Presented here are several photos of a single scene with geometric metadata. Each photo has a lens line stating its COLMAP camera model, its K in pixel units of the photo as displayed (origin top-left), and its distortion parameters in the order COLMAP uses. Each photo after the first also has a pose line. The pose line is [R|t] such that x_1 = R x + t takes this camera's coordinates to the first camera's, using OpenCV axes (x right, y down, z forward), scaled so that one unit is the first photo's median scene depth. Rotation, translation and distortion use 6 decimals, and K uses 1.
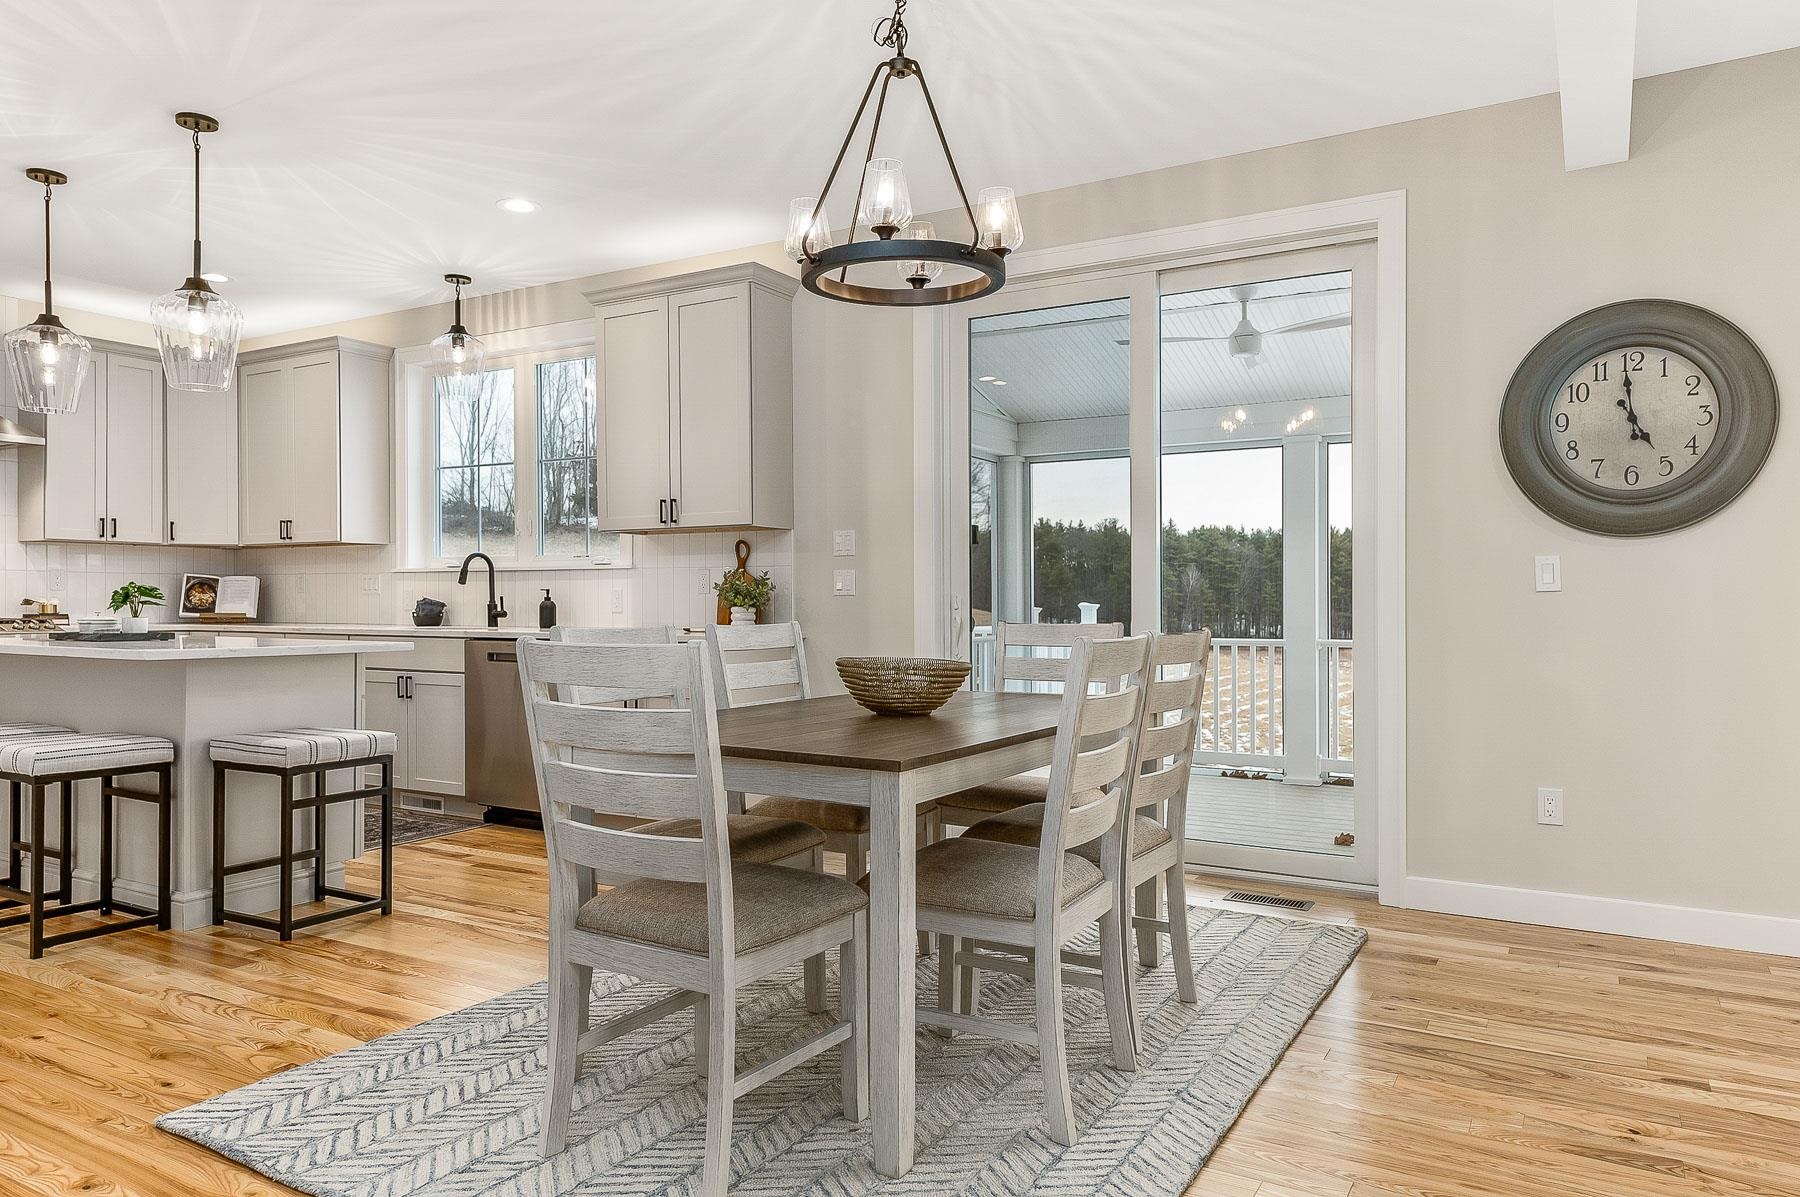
lens RADIAL K [[1184.0, 0, 899.8], [0, 1184.0, 605.3], [0, 0, 1]] dist [0.016014, -0.007966]
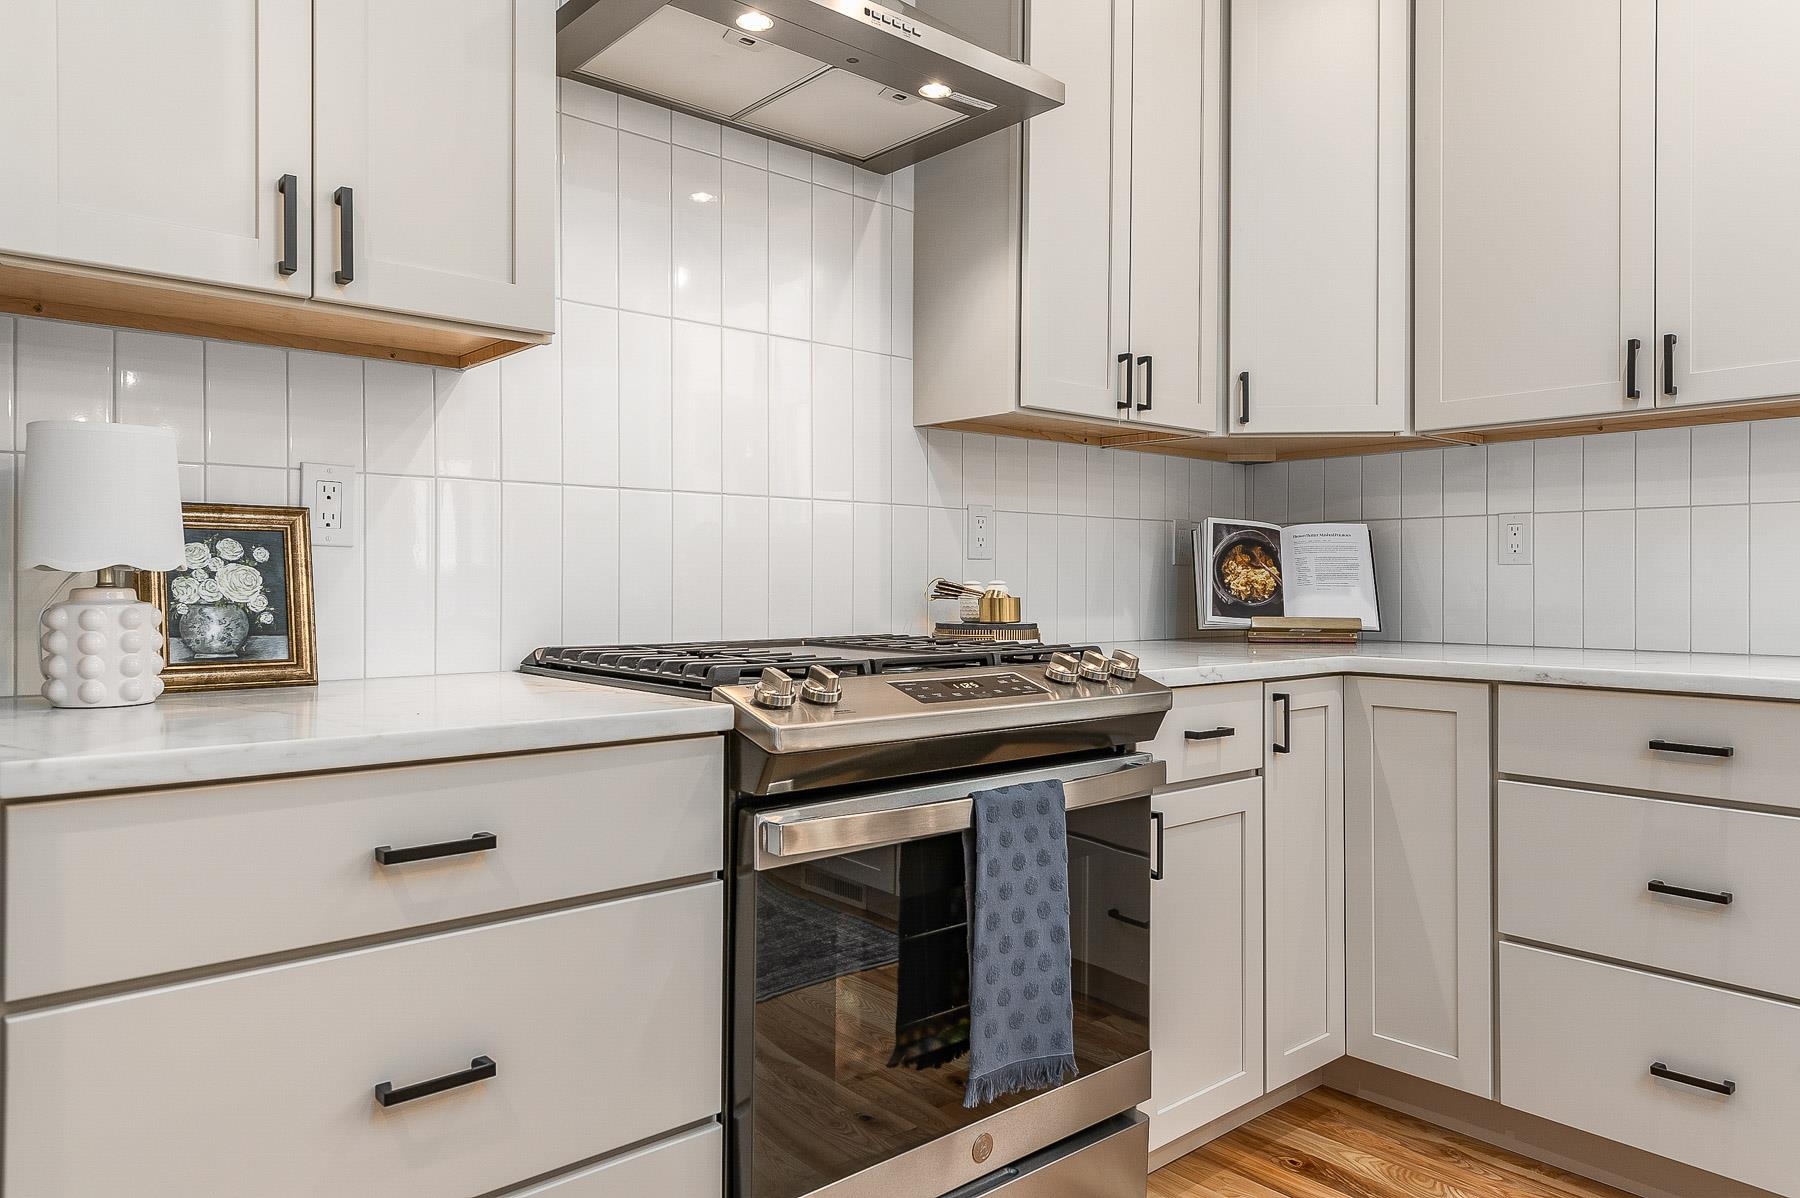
lens RADIAL K [[1178.6, 0, 900.1], [0, 1178.6, 586.4], [0, 0, 1]] dist [0.013820, -0.004115]
pose [[0.947237, 0.001635, -0.320531, -0.657282], [-0.002123, 0.999997, -0.001172, -0.003504], [0.320528, 0.001791, 0.947237, 0.682305]]
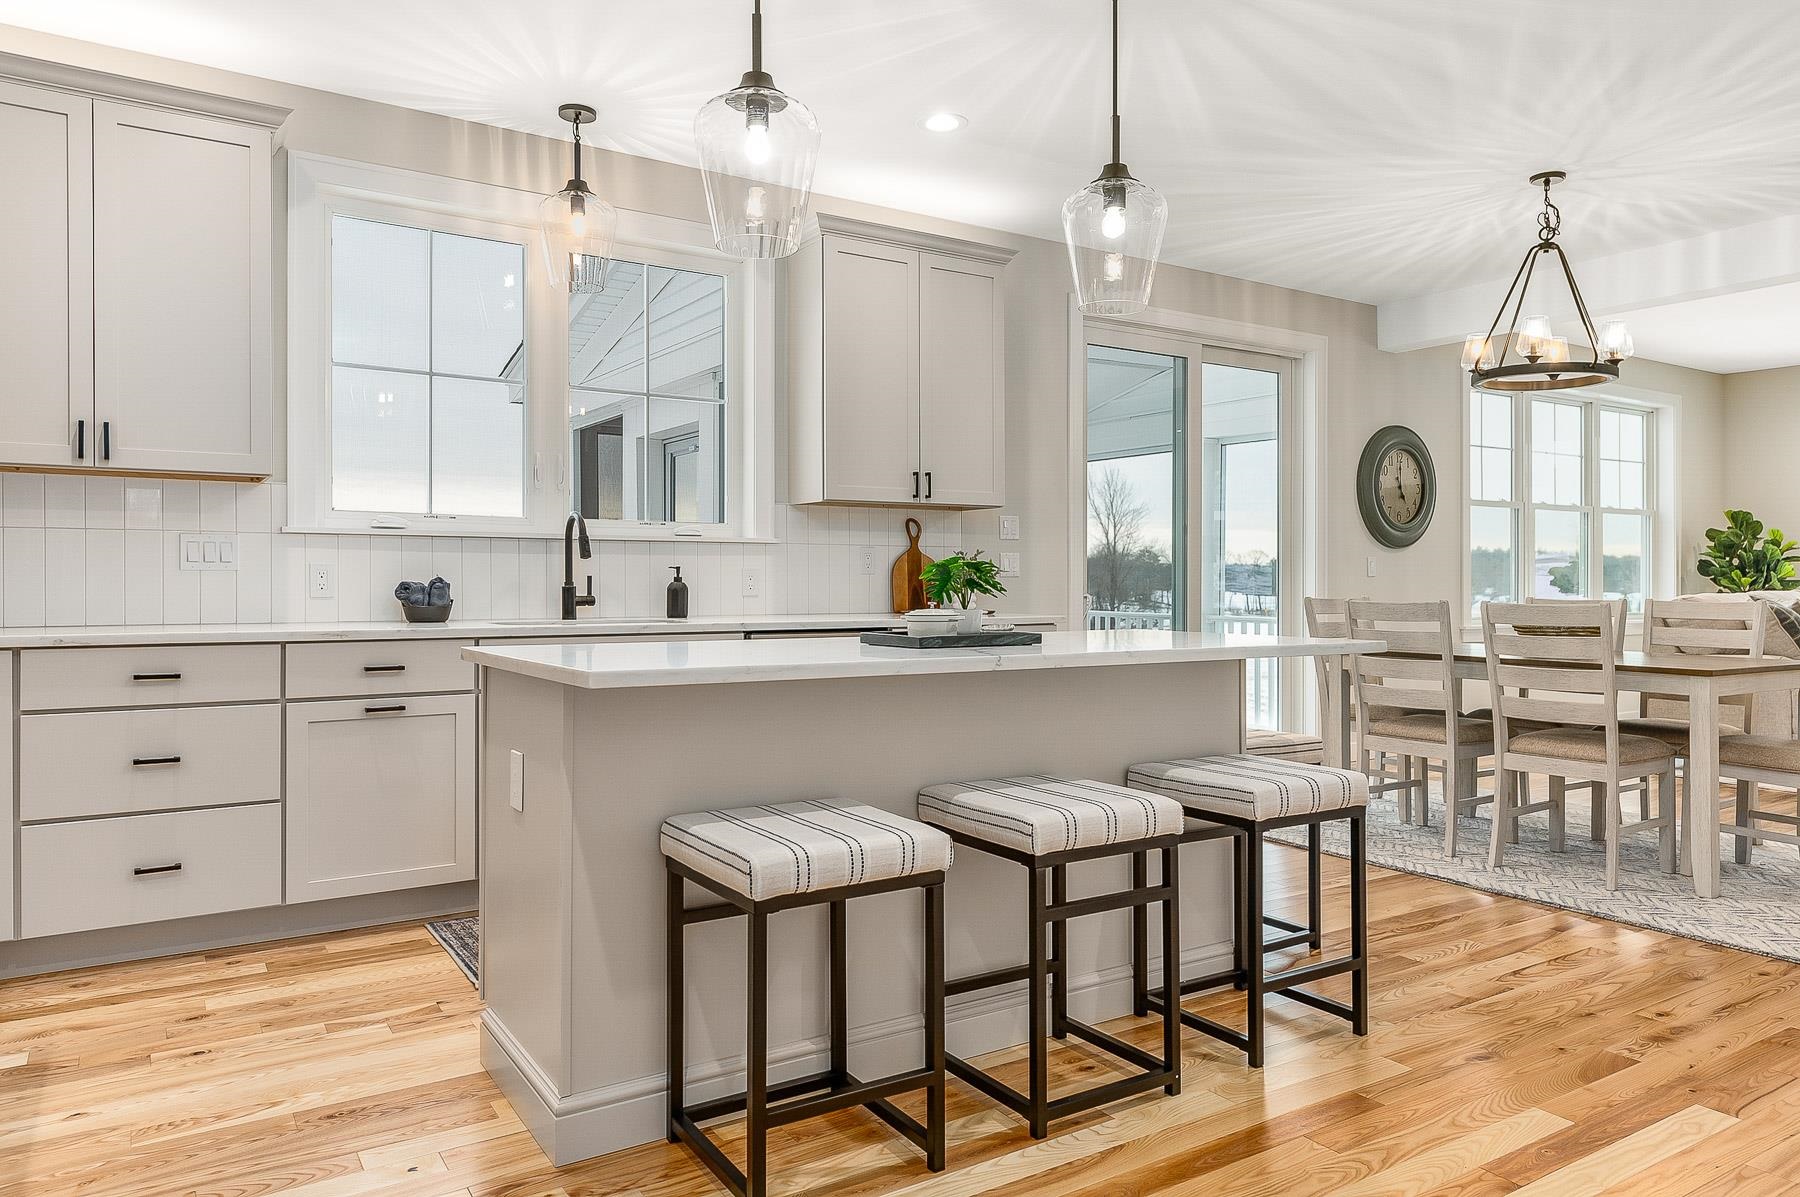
lens RADIAL K [[1178.6, 0, 900.1], [0, 1178.6, 585.9], [0, 0, 1]] dist [0.013820, -0.004115]
pose [[0.454146, -0.005527, 0.890910, -0.874853], [0.002153, 0.999985, 0.005106, -0.004638], [-0.890925, -0.000401, 0.454151, 0.510526]]
